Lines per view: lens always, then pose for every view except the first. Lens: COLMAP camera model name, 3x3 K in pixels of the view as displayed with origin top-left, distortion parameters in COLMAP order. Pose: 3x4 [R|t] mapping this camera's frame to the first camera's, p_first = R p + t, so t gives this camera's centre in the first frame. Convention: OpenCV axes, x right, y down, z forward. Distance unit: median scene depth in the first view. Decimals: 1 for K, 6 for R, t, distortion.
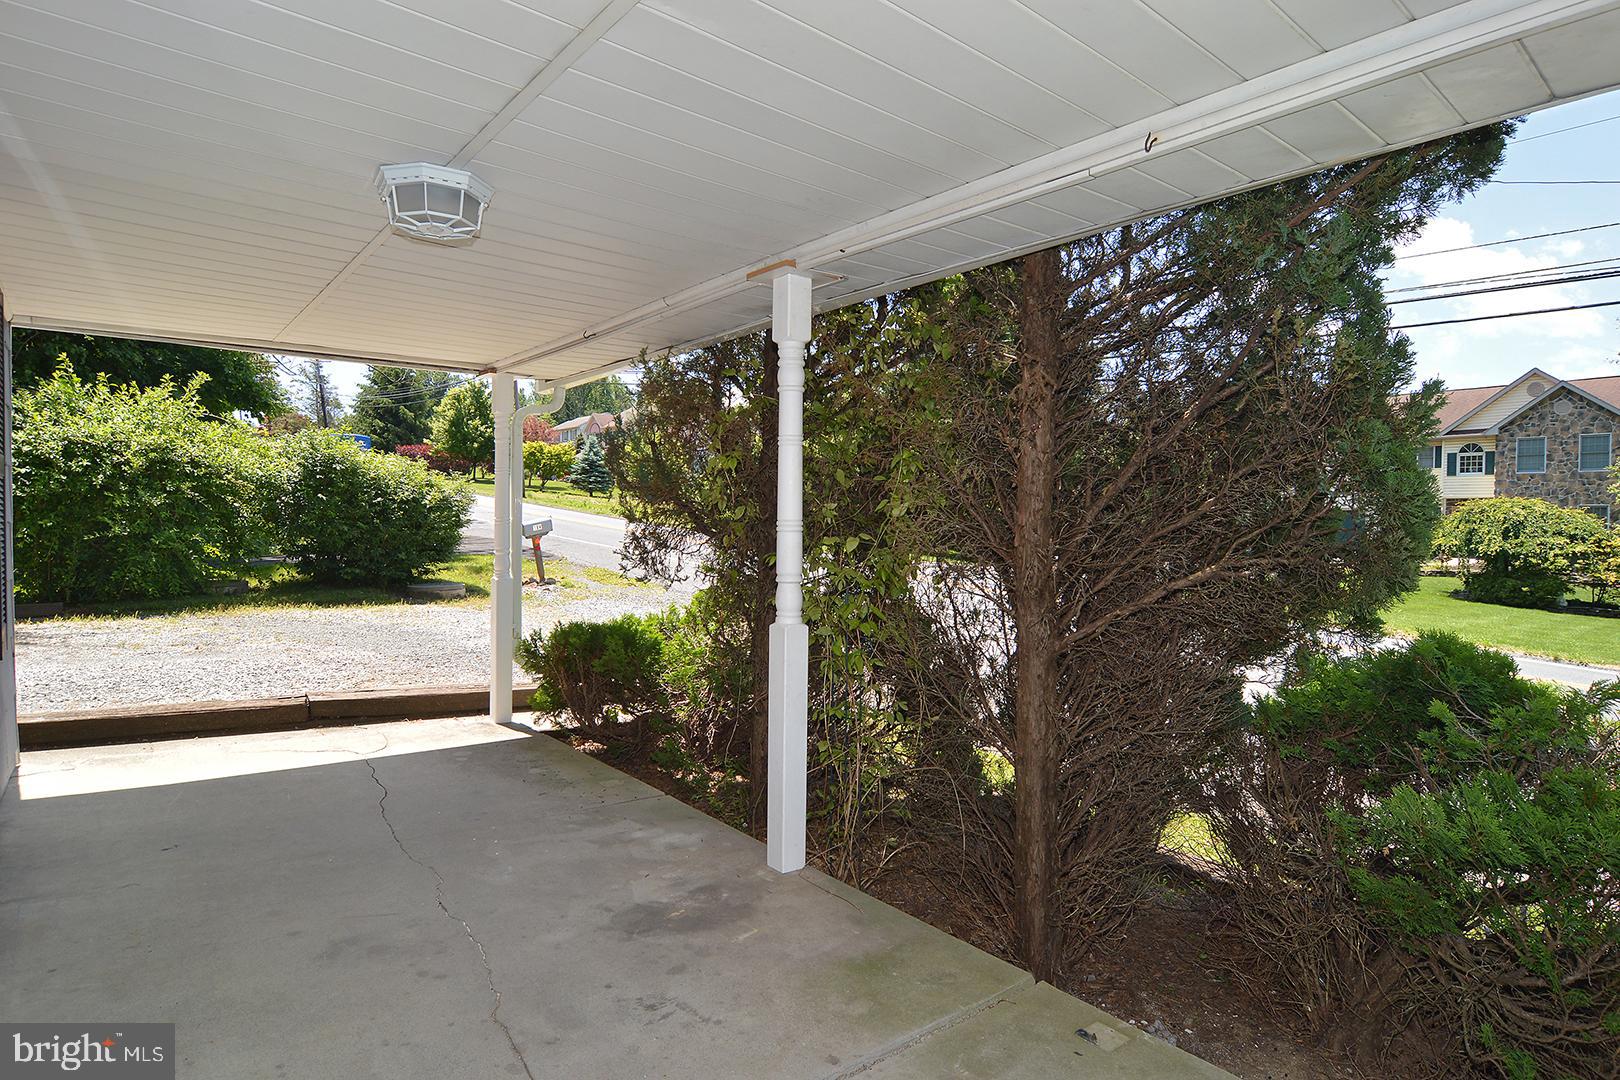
lens RADIAL K [[881.2, 0, 808.6], [0, 881.2, 544.8], [0, 0, 1]] dist [-0.011281, -0.006721]
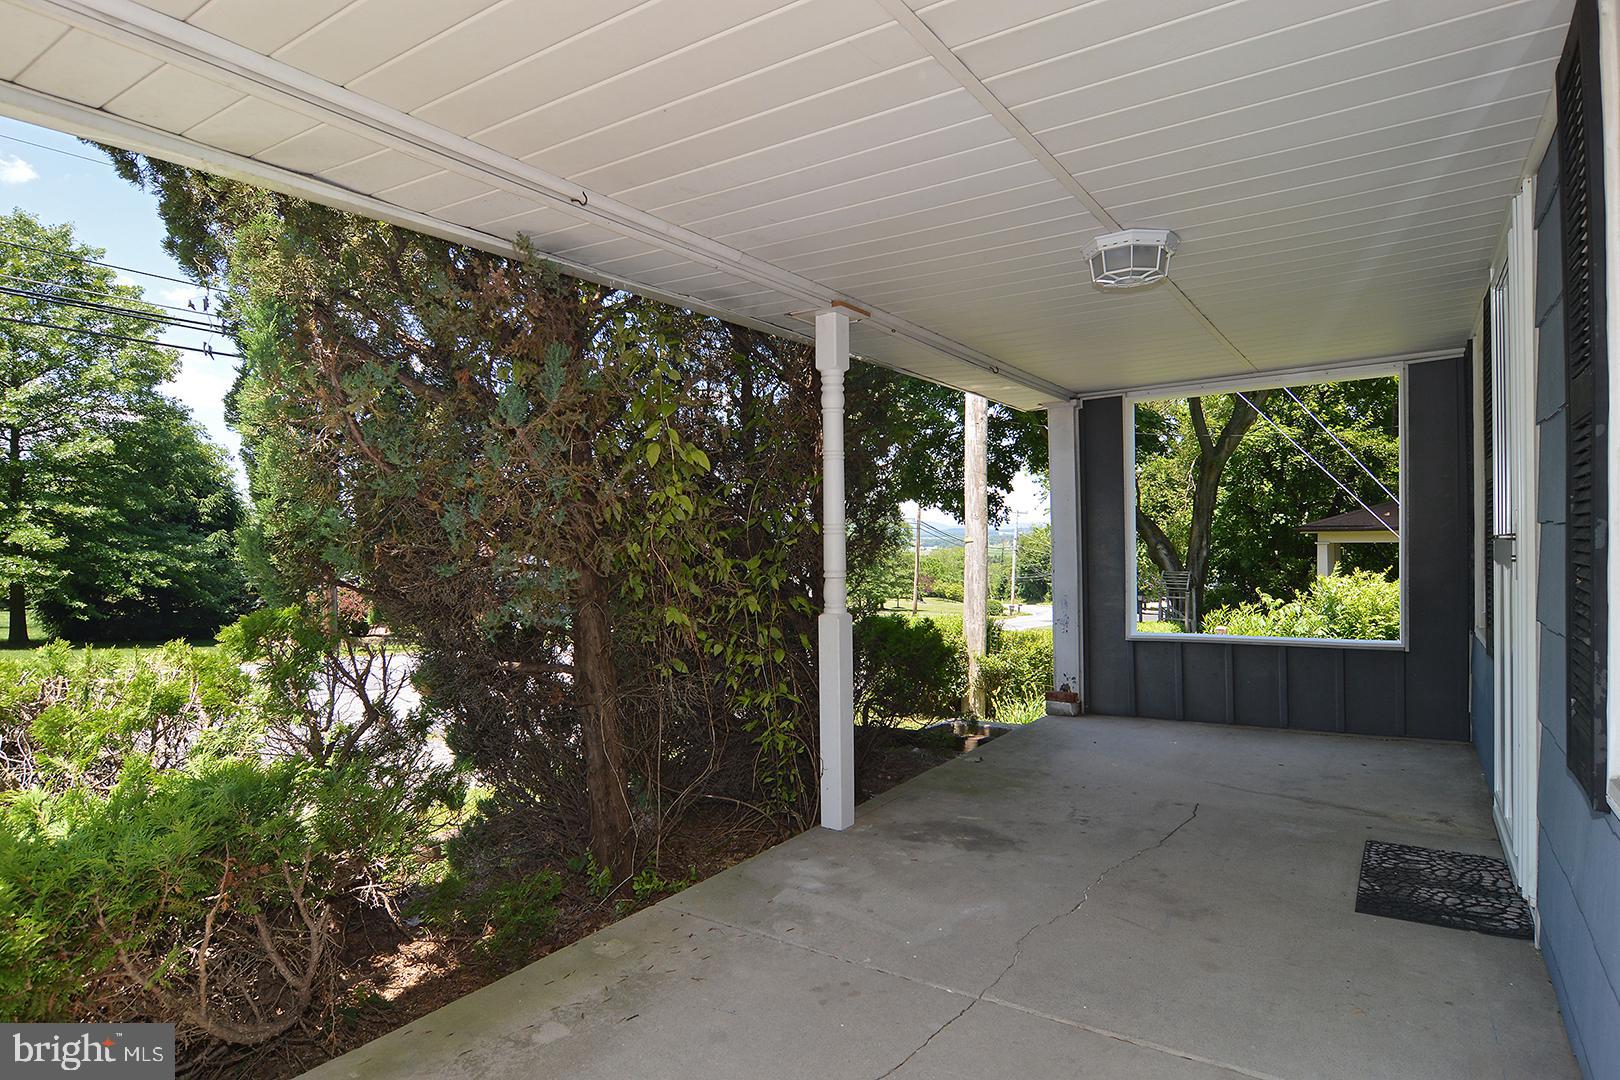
lens RADIAL K [[881.2, 0, 808.6], [0, 881.2, 544.8], [0, 0, 1]] dist [-0.011281, -0.006721]
pose [[-0.286666, -0.014232, 0.957925, -1.142430], [0.033477, 0.999130, 0.024862, -0.030517], [-0.957446, 0.039195, -0.285940, 1.393153]]
